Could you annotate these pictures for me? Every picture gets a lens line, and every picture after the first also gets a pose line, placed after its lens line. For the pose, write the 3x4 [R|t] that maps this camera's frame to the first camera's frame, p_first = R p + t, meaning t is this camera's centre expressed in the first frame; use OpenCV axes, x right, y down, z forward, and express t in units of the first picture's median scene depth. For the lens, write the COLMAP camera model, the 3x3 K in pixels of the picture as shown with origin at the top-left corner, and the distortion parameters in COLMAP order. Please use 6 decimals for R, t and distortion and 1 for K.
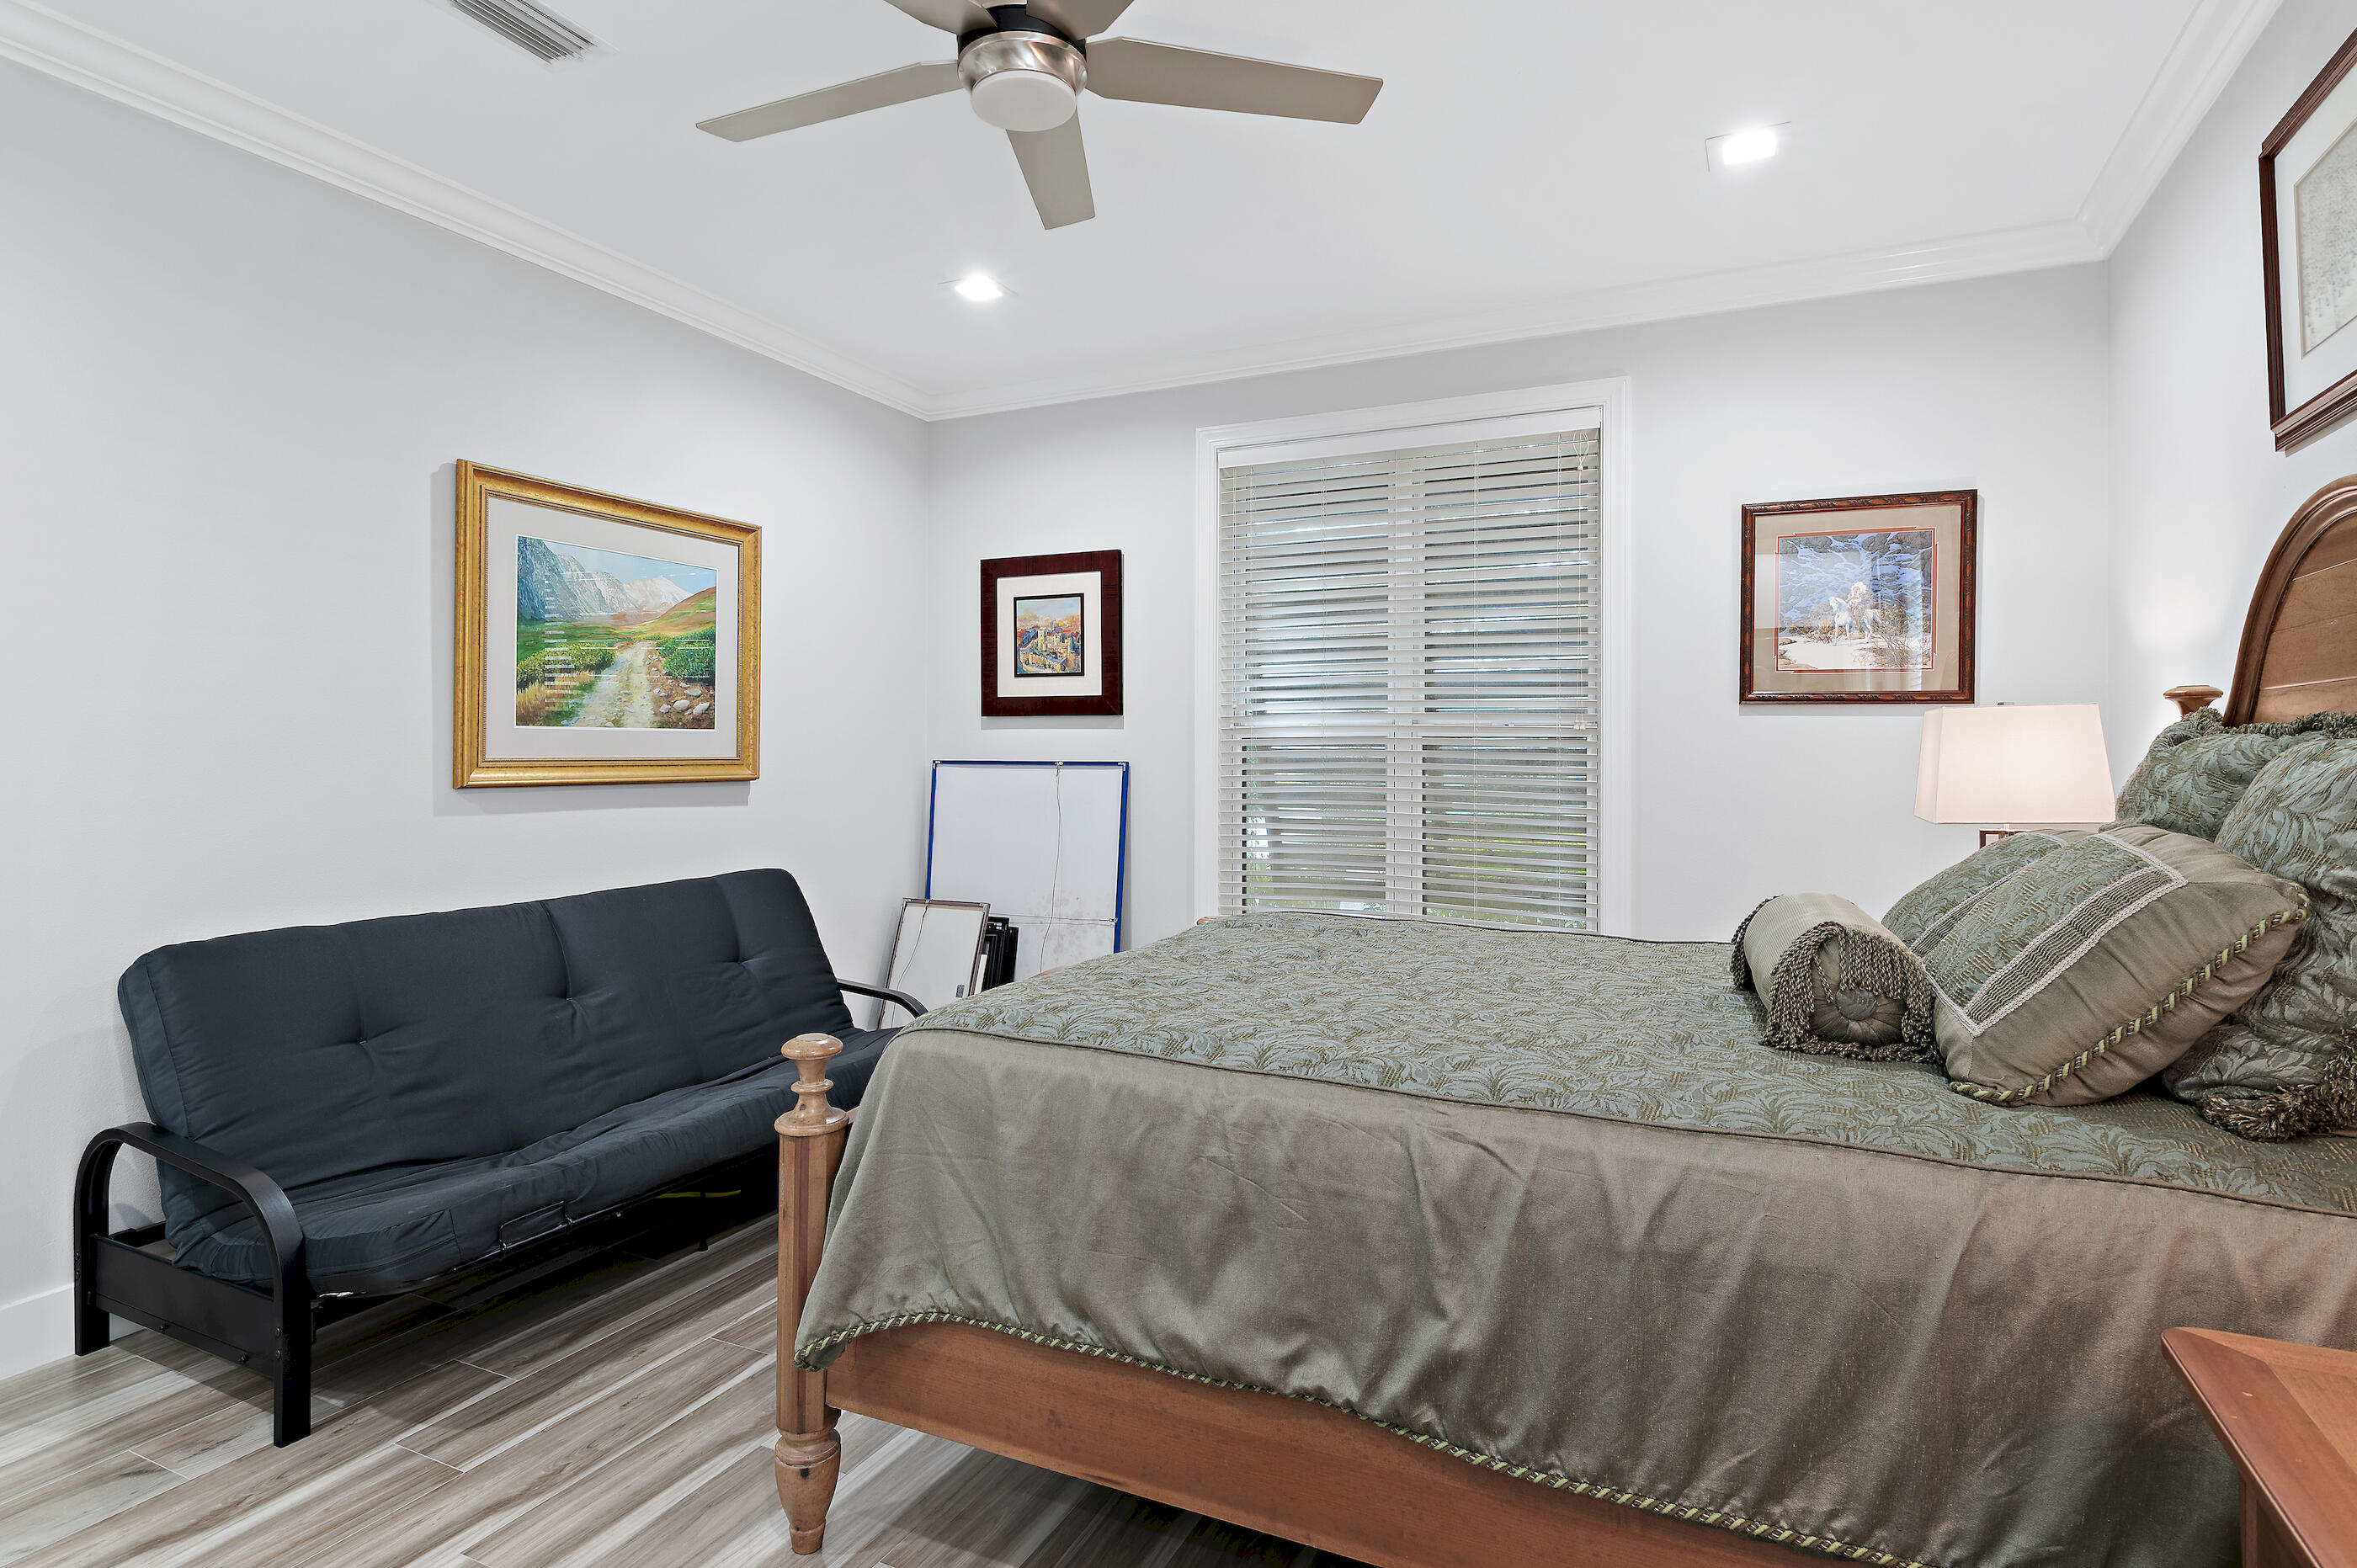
lens RADIAL K [[1217.9, 0, 1178.5], [0, 1217.9, 784.0], [0, 0, 1]] dist [0.000692, -0.000269]
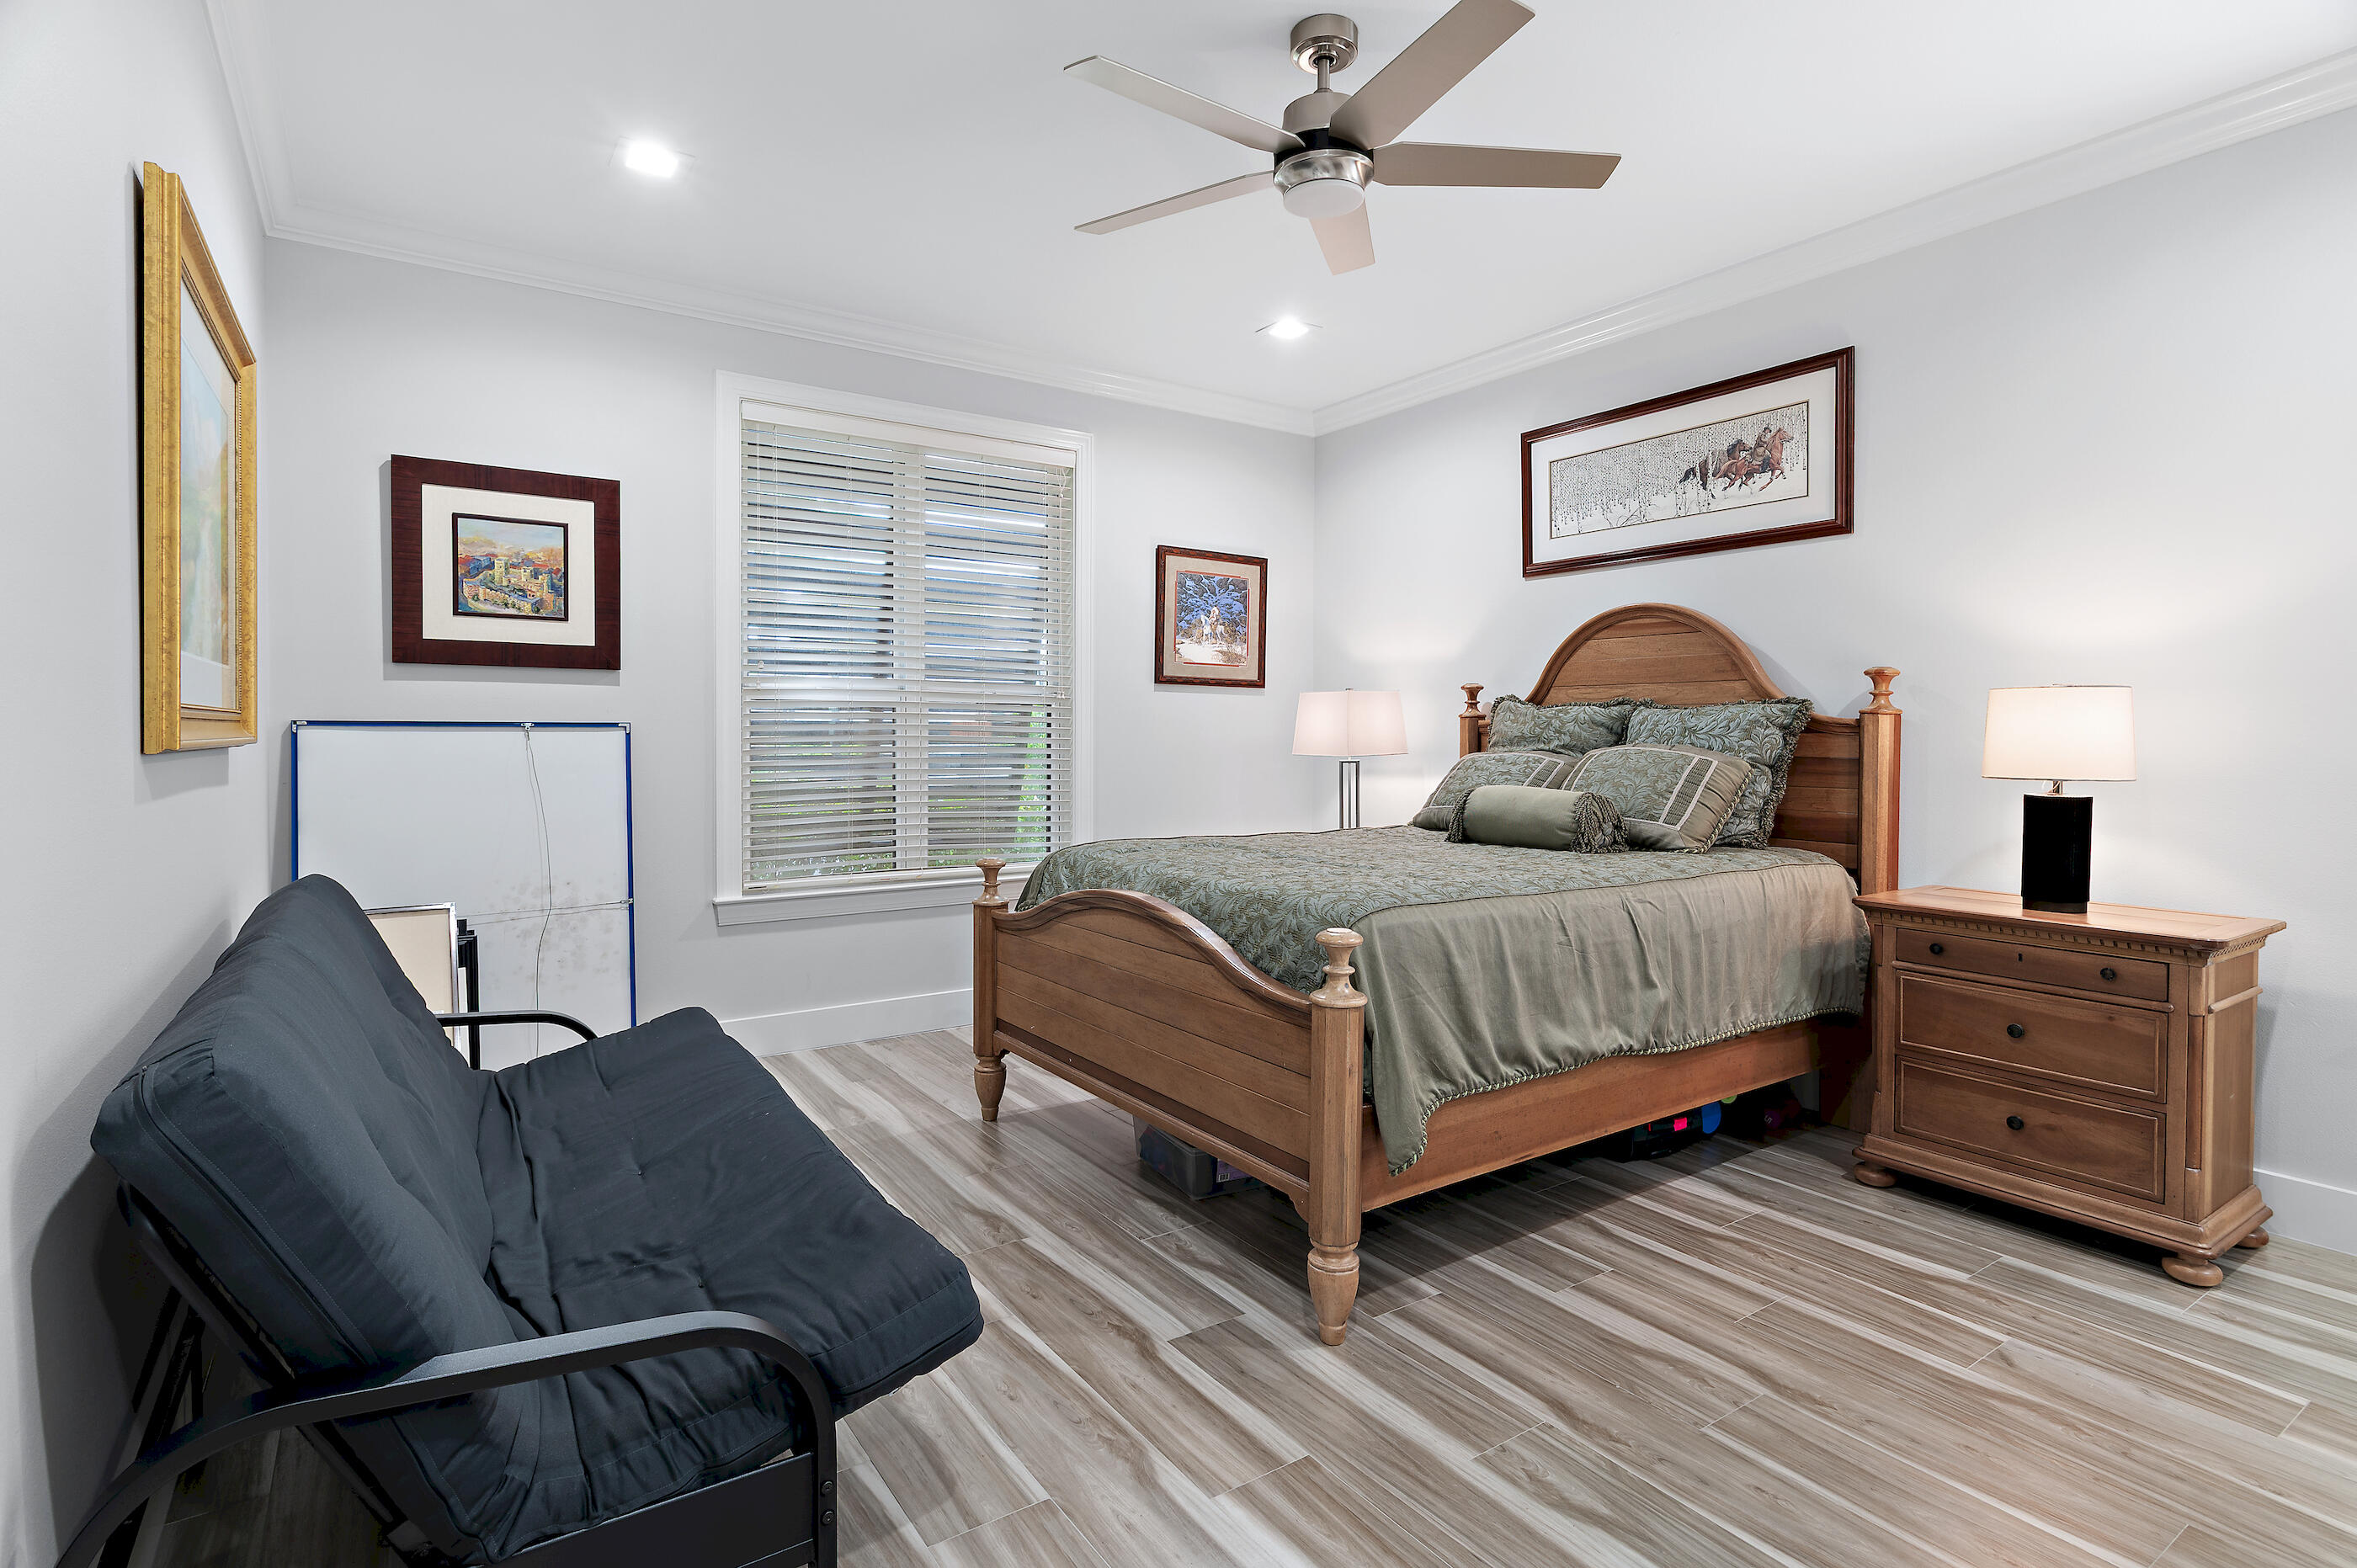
lens RADIAL K [[1159.2, 0, 1182.6], [0, 1159.2, 798.7], [0, 0, 1]] dist [-0.003487, -0.000190]
pose [[0.505907, -0.049744, 0.861152, -0.567554], [0.020758, 0.998749, 0.045497, 0.006992], [-0.862338, -0.005141, 0.506307, 0.222184]]
